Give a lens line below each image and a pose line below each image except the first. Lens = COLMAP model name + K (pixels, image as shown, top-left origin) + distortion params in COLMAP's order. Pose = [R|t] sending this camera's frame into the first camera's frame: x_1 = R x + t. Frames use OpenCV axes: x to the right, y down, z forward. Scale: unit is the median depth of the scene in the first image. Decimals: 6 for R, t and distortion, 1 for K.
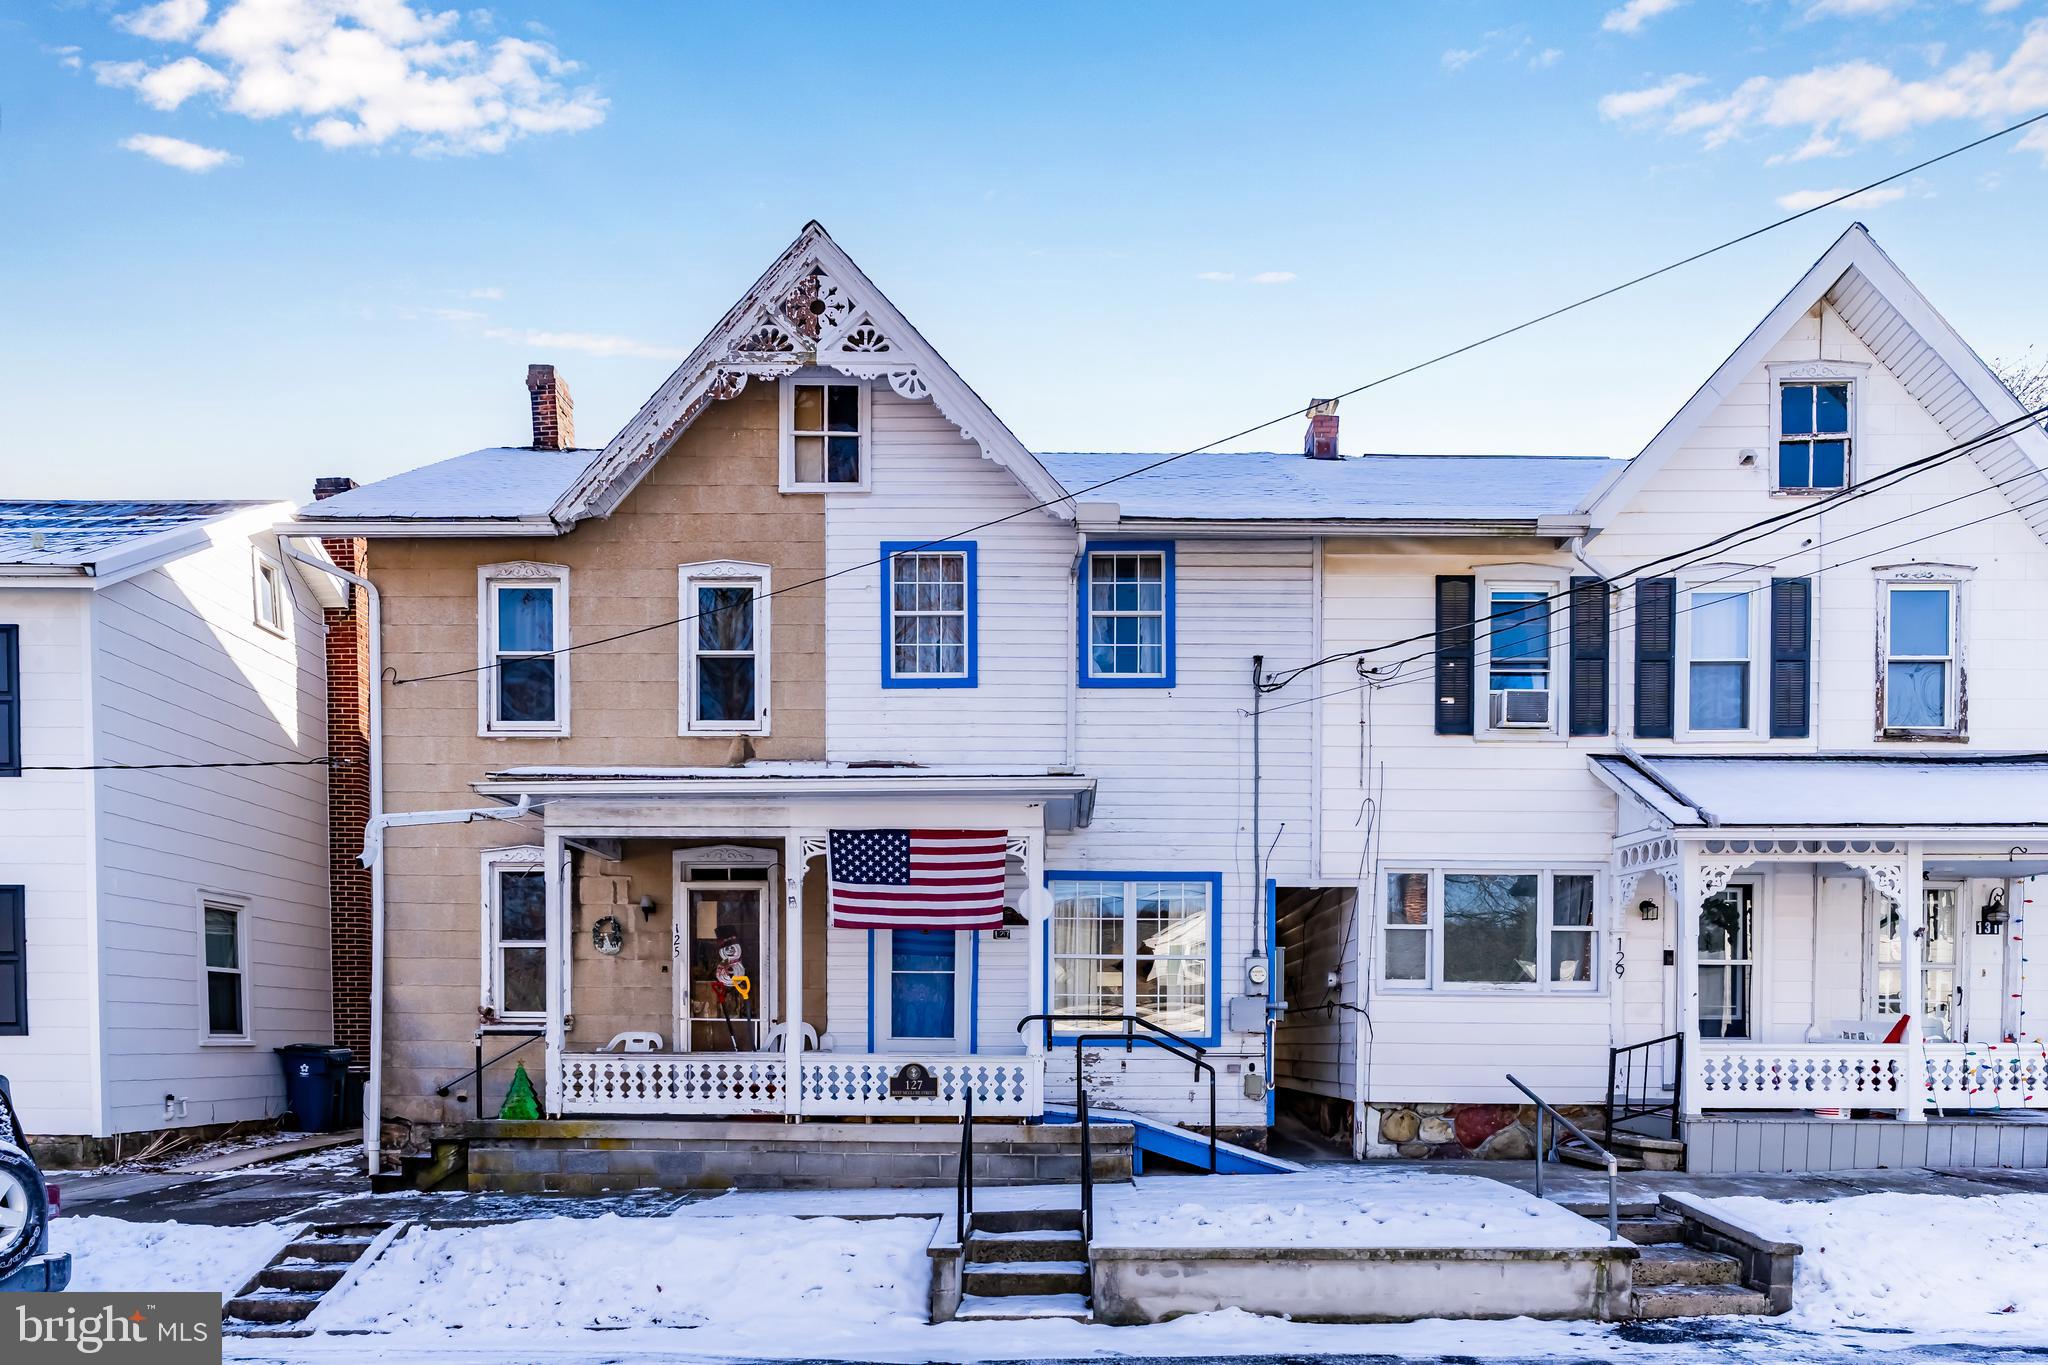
lens RADIAL K [[1058.6, 0, 1017.2], [0, 1058.6, 685.9], [0, 0, 1]] dist [-0.003428, 0.000567]
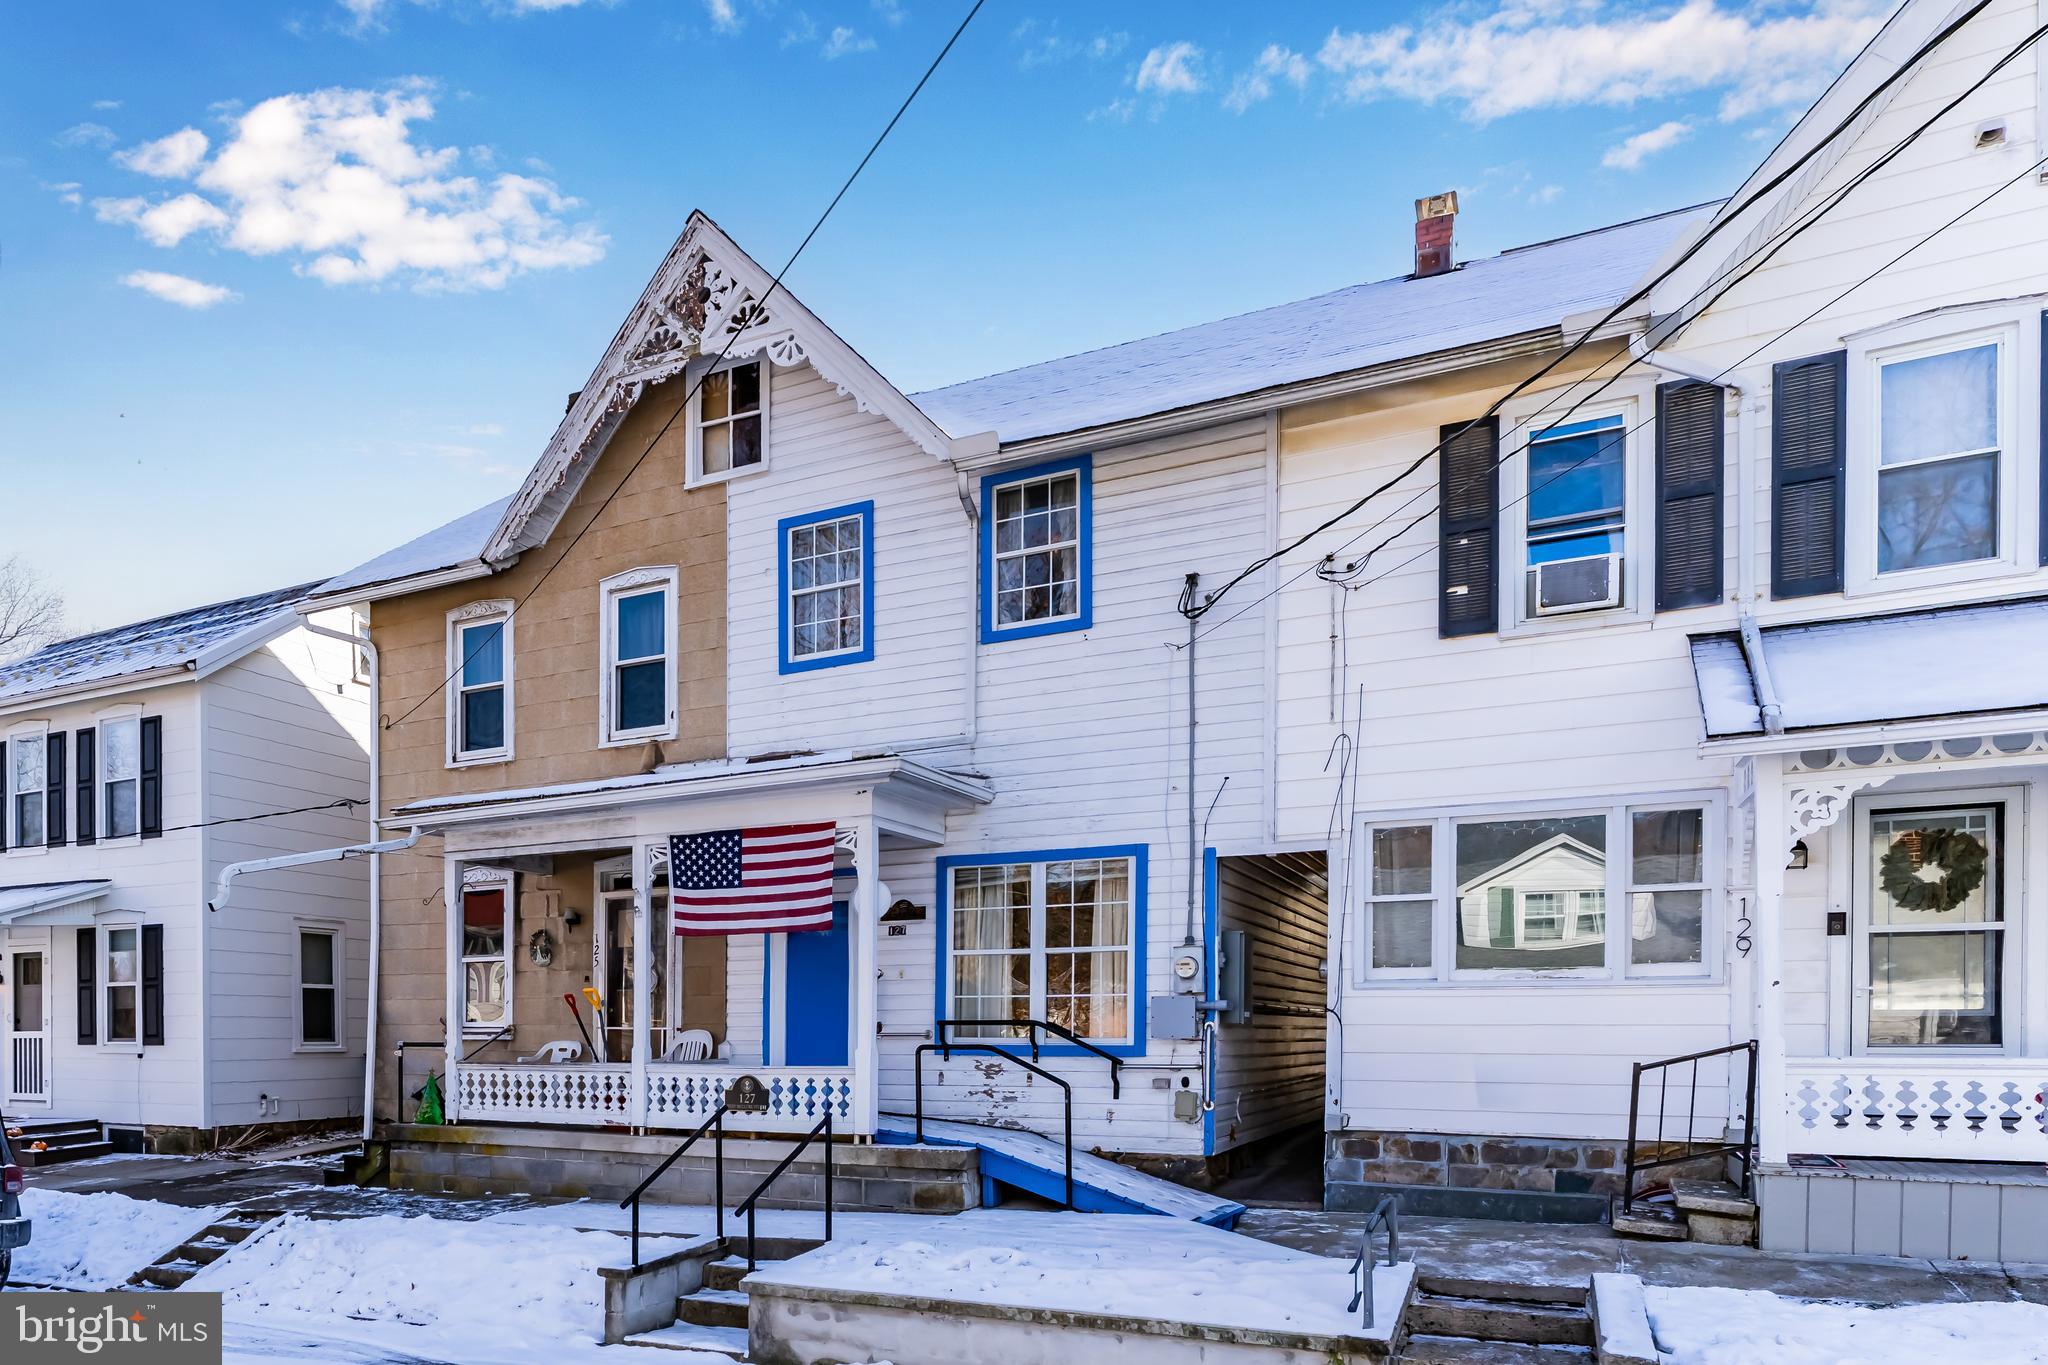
lens RADIAL K [[1275.4, 0, 1023.5], [0, 1275.4, 547.2], [0, 0, 1]] dist [-0.002658, 0.000573]
pose [[0.892971, -0.162176, -0.419884, 0.576383], [0.148106, 0.986757, -0.066147, -0.002785], [0.425051, -0.003120, 0.905164, 0.049653]]
